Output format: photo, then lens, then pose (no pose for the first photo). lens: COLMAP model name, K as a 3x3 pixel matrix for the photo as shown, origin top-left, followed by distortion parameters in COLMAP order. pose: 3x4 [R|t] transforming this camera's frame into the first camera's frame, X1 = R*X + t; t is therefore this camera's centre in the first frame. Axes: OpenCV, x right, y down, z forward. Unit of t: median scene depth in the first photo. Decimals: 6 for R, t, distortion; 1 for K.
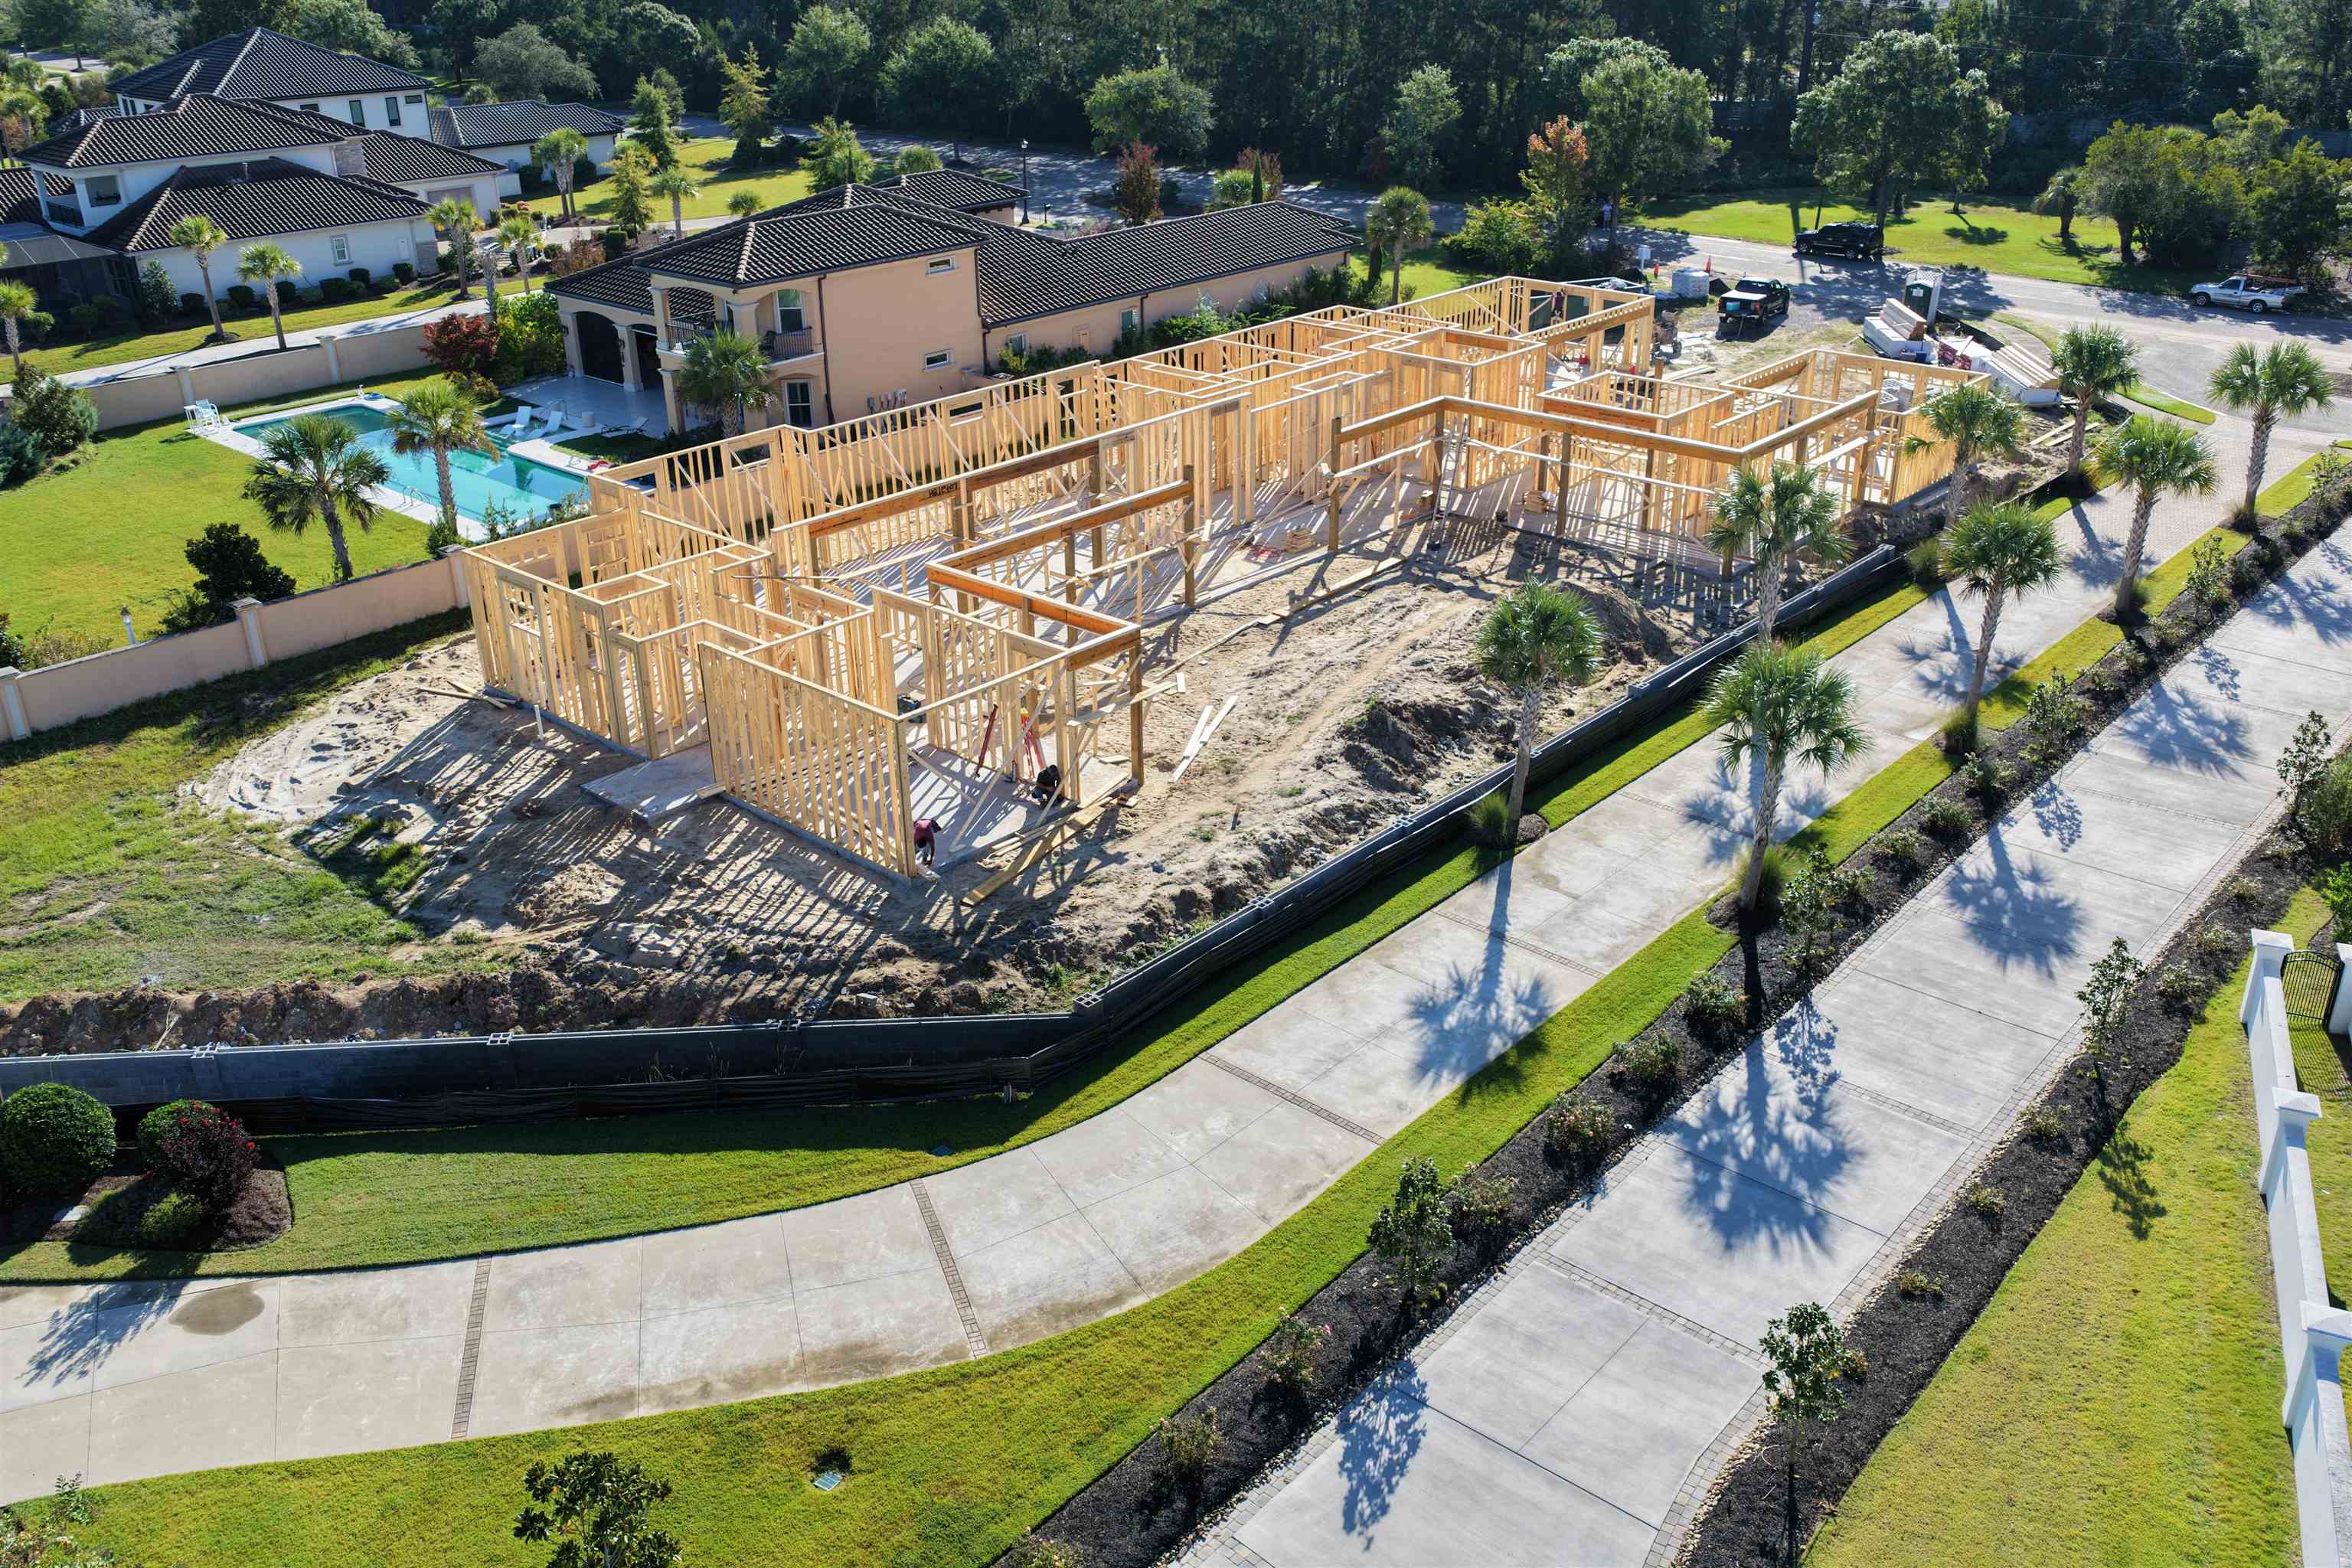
lens RADIAL K [[1936.2, 0, 1176.0], [0, 1936.2, 784.0], [0, 0, 1]] dist [0.002055, 0.003447]
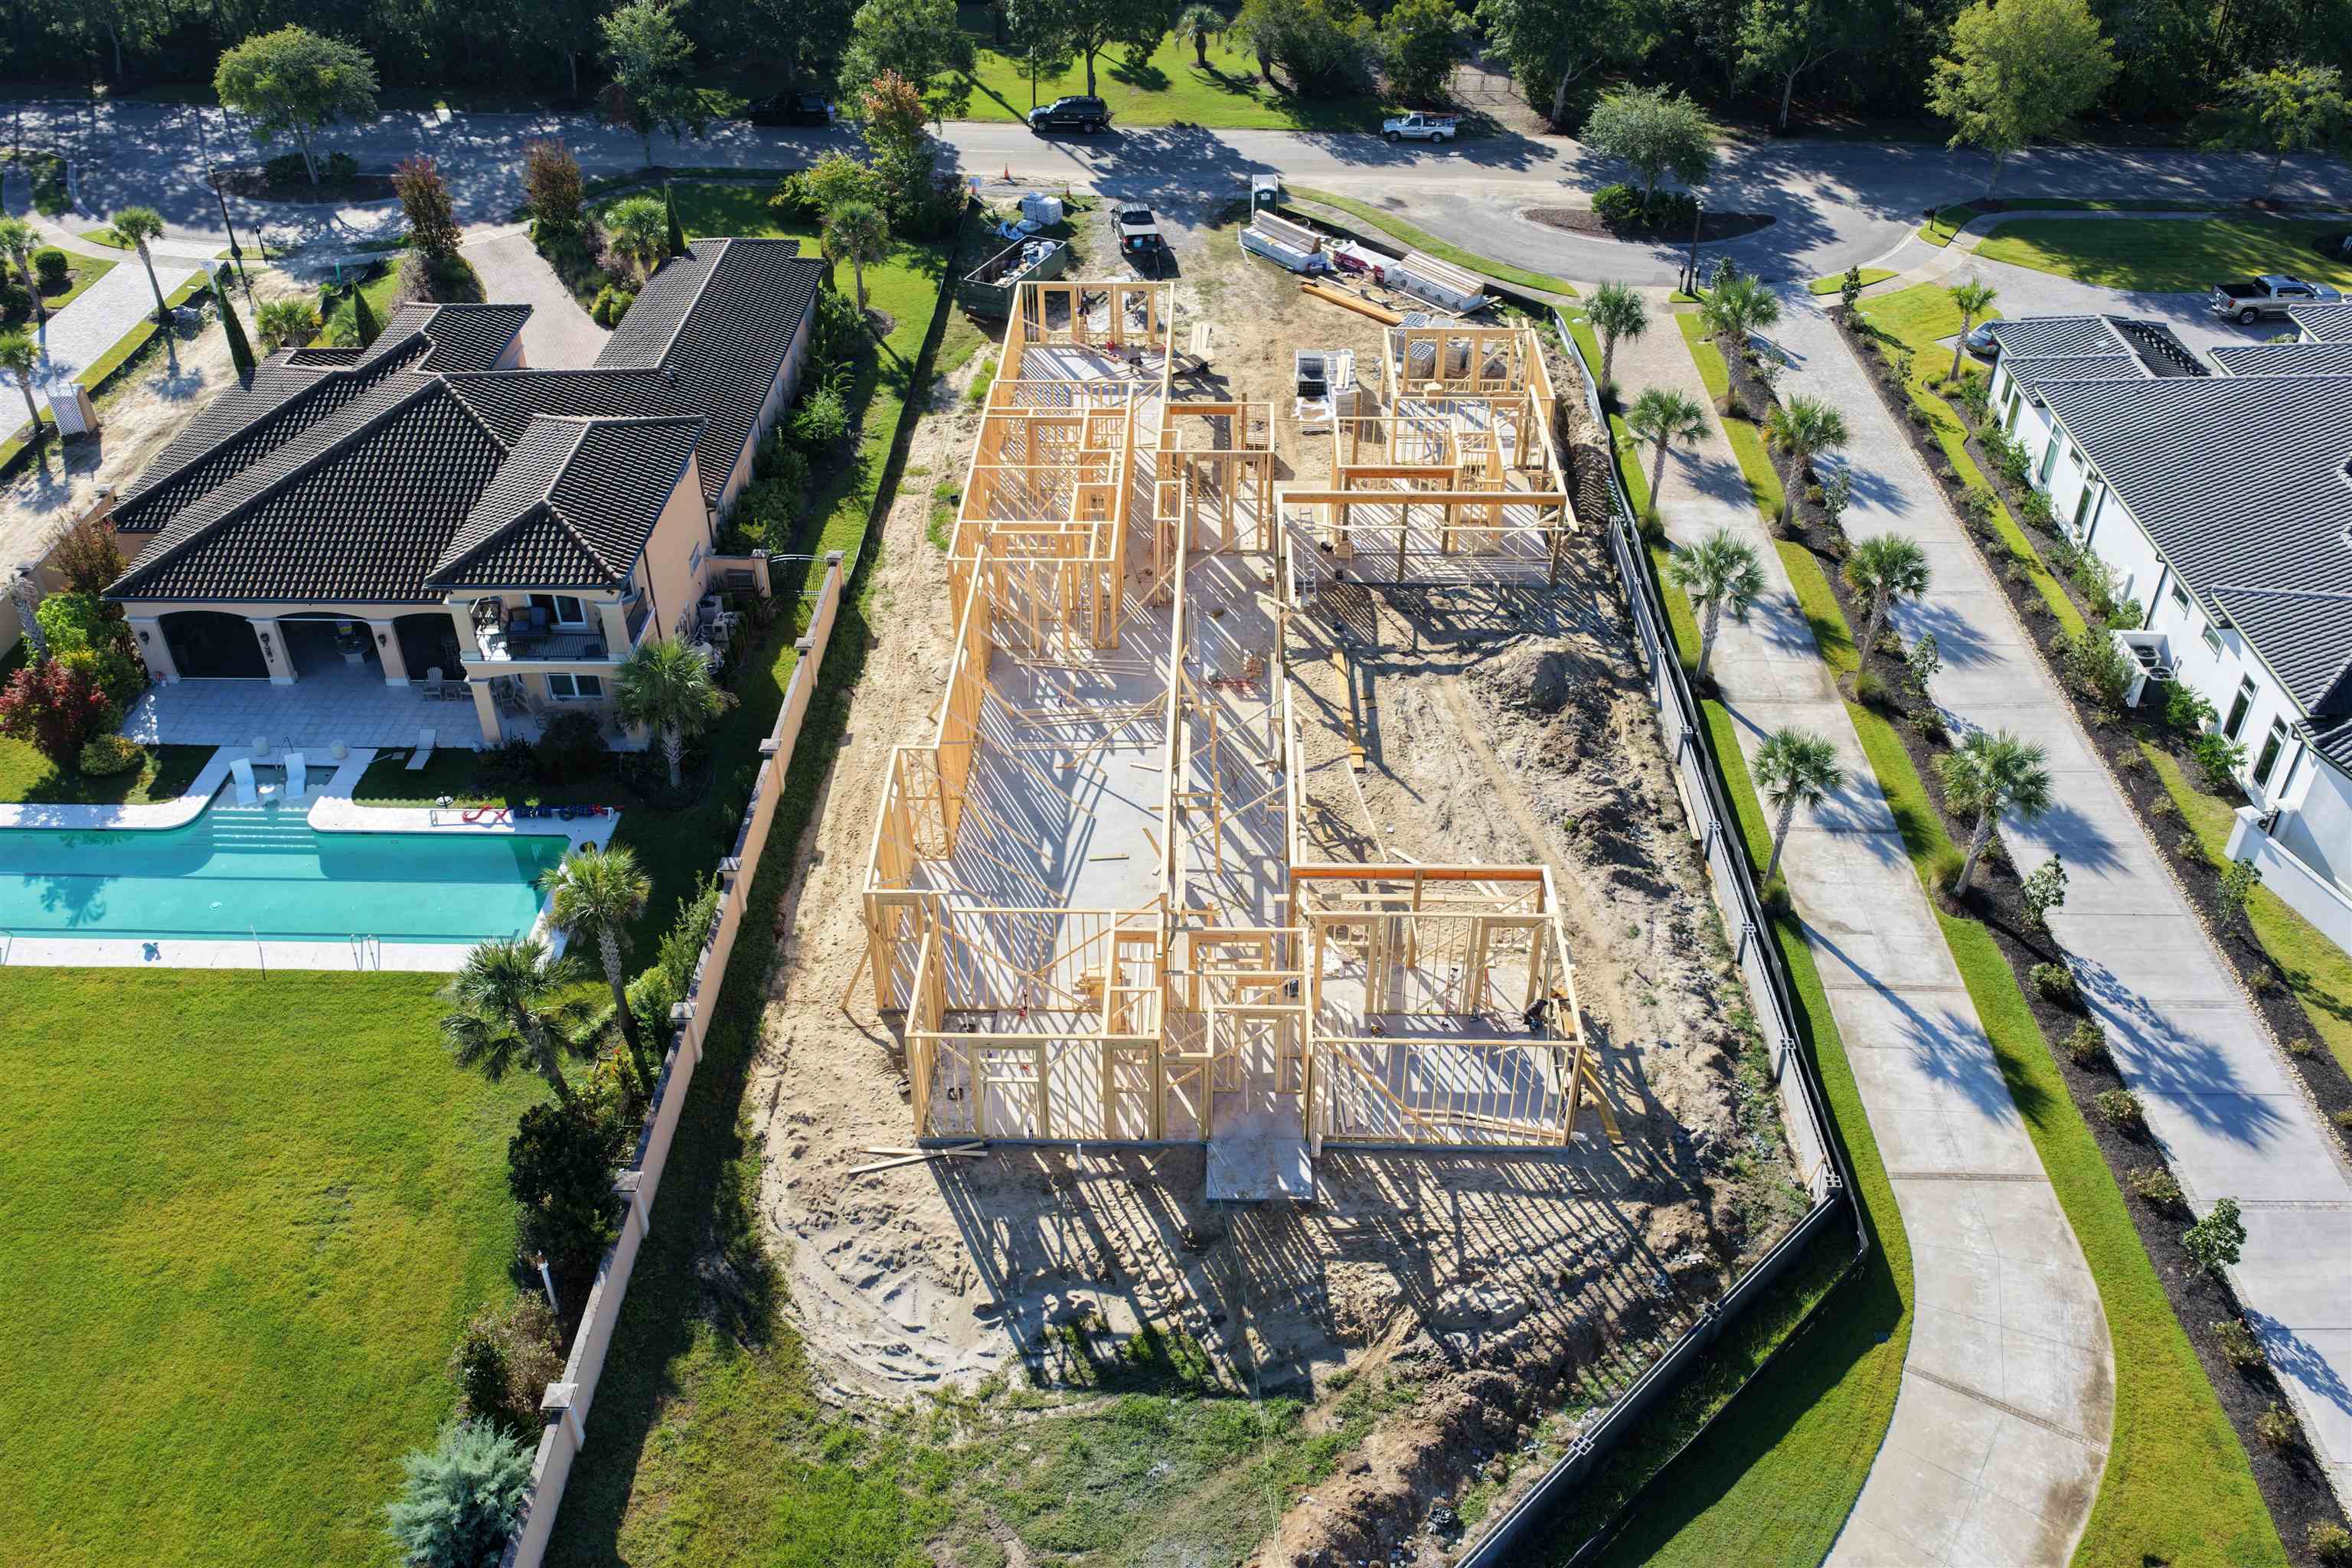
lens RADIAL K [[1936.2, 0, 1176.0], [0, 1936.2, 784.0], [0, 0, 1]] dist [0.002055, 0.003447]
pose [[0.758663, -0.379429, 0.529589, -0.838144], [0.271715, 0.923104, 0.272122, -0.533765], [-0.592117, -0.062552, 0.803421, 0.156100]]
